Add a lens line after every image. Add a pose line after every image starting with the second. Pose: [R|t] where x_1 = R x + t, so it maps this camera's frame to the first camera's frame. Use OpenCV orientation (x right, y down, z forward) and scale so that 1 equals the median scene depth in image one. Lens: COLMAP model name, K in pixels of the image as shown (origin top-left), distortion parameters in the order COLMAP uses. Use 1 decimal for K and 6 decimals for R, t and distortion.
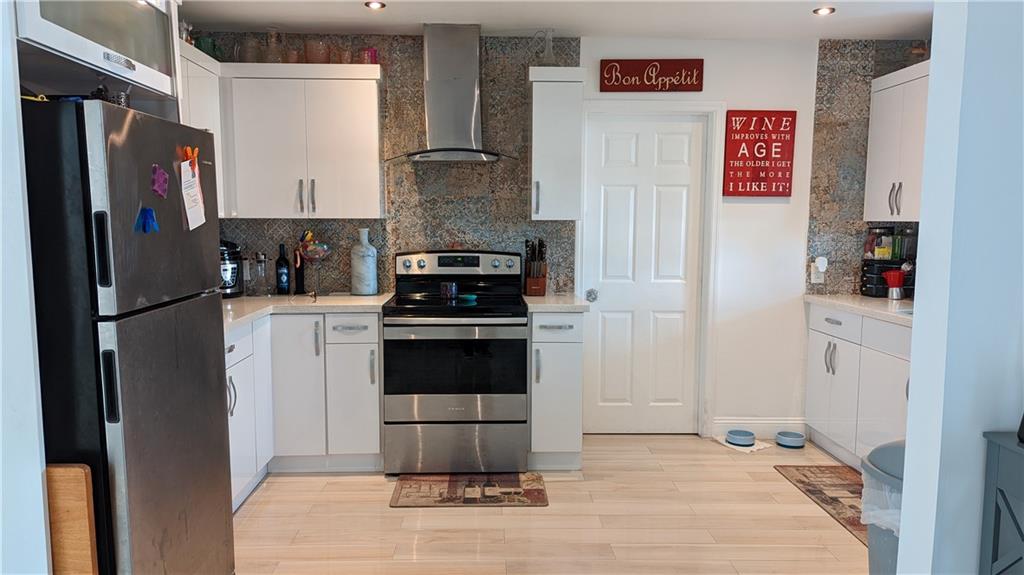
lens RADIAL K [[727.7, 0, 504.6], [0, 727.7, 295.9], [0, 0, 1]] dist [0.087117, -0.092299]
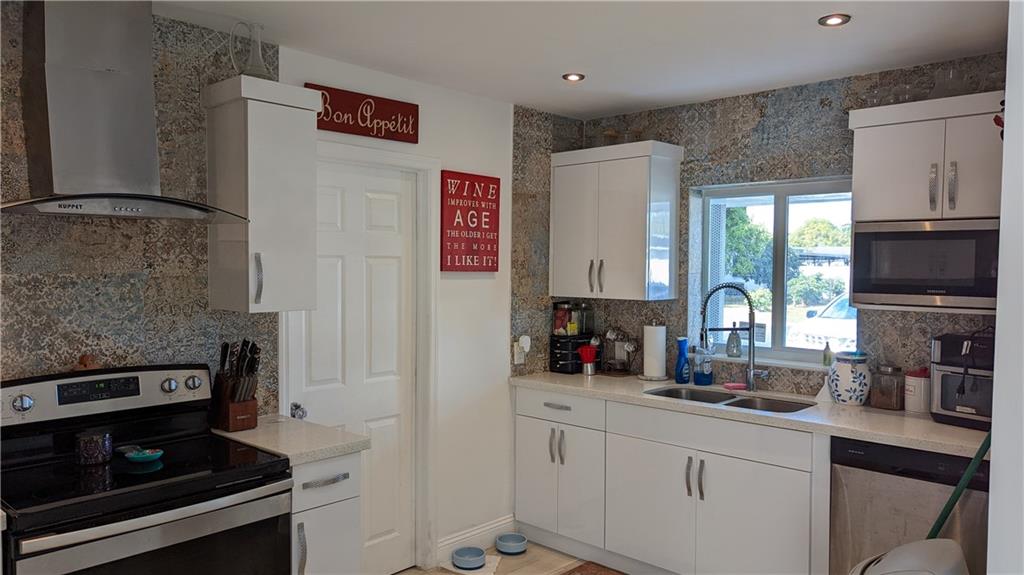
lens RADIAL K [[727.7, 0, 504.6], [0, 727.7, 295.9], [0, 0, 1]] dist [0.087117, -0.092299]
pose [[0.713862, -0.030292, 0.699631, -0.234395], [0.072122, 0.996932, -0.030425, -0.078814], [-0.696562, 0.072178, 0.713857, 0.366935]]
